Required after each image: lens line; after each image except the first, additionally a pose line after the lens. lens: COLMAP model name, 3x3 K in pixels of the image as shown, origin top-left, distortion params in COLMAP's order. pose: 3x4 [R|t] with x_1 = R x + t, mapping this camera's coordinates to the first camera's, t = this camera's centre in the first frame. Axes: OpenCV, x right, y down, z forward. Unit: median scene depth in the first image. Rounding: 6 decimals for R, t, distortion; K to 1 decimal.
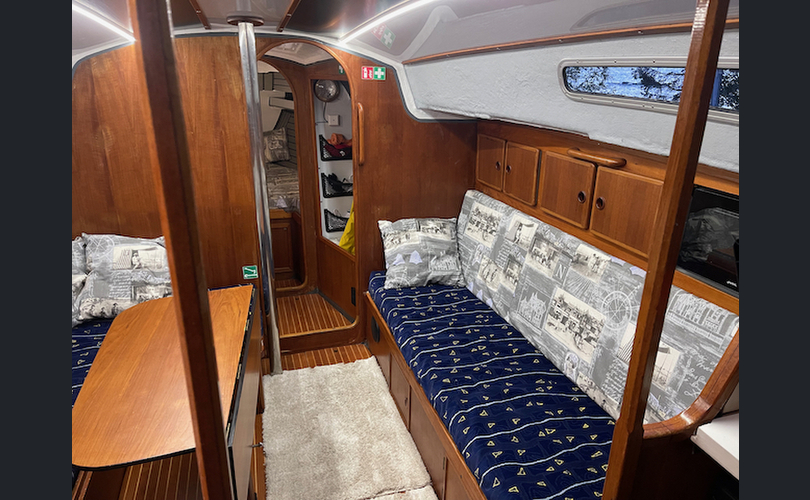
lens RADIAL K [[503.7, 0, 409.7], [0, 503.7, 253.6], [0, 0, 1]] dist [0.056405, -0.078500]
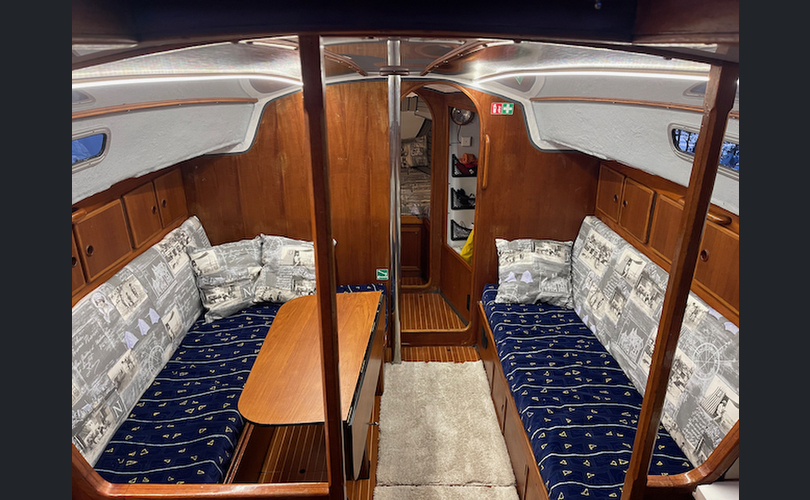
lens RADIAL K [[503.5, 0, 405.0], [0, 503.5, 250.0], [0, 0, 1]] dist [0.072438, -0.106119]
pose [[0.958178, 0.090645, -0.271438, 0.057179], [-0.084217, 0.995823, 0.035260, -0.075420], [0.273500, -0.010925, 0.961810, -0.132836]]
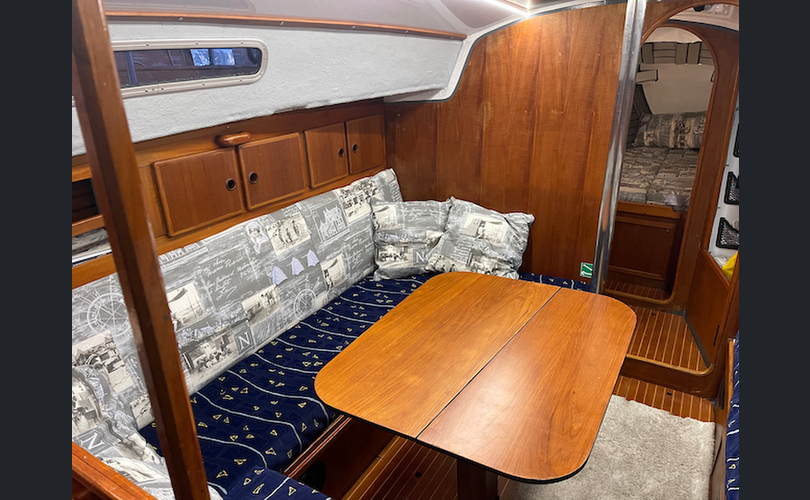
lens RADIAL K [[504.1, 0, 403.8], [0, 504.1, 253.6], [0, 0, 1]] dist [0.080467, -0.100475]
pose [[0.660264, 0.259617, -0.704734, 0.113761], [-0.223943, 0.963723, 0.145215, -0.057385], [0.716869, 0.061940, 0.694451, 0.148798]]
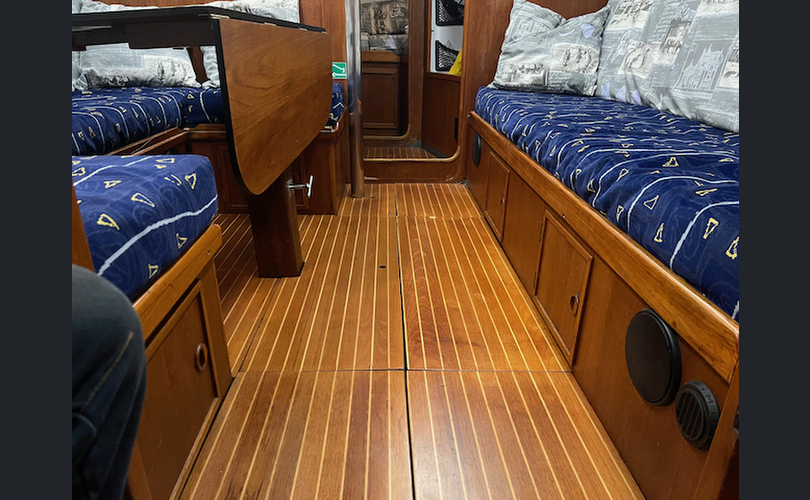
lens RADIAL K [[503.5, 0, 405.0], [0, 503.5, 250.0], [0, 0, 1]] dist [0.072438, -0.106119]
pose [[0.961935, 0.100841, -0.253994, 0.051300], [-0.090784, 0.994562, 0.051040, 0.324777], [0.257760, -0.026038, 0.965858, 0.206042]]
